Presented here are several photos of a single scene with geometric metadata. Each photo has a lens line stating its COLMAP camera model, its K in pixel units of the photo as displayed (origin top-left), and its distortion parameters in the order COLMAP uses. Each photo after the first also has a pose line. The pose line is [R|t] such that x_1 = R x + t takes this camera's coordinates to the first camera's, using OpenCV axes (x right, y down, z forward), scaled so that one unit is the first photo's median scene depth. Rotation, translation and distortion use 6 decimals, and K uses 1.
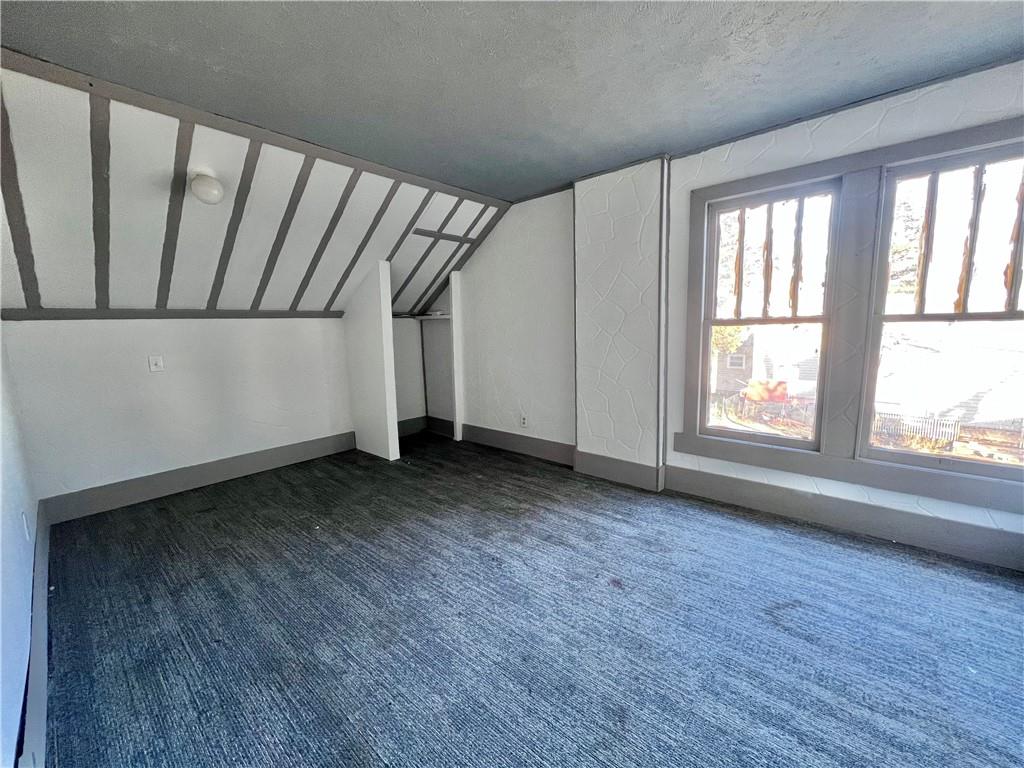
lens RADIAL K [[406.0, 0, 511.6], [0, 406.0, 384.2], [0, 0, 1]] dist [-0.000949, 0.000419]
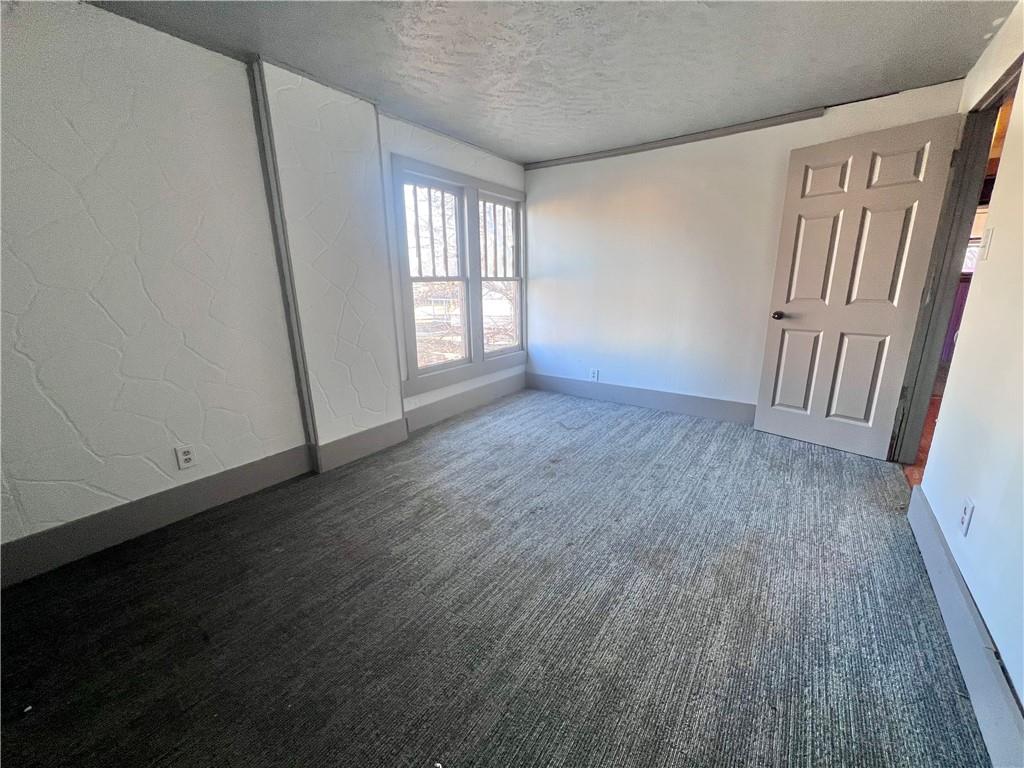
lens RADIAL K [[406.0, 0, 516.1], [0, 406.0, 384.8], [0, 0, 1]] dist [-0.000949, 0.000419]
pose [[-0.097620, -0.220460, 0.970499, -0.875083], [0.155137, 0.959865, 0.233649, -0.102430], [-0.983058, 0.173369, -0.059501, 0.972902]]
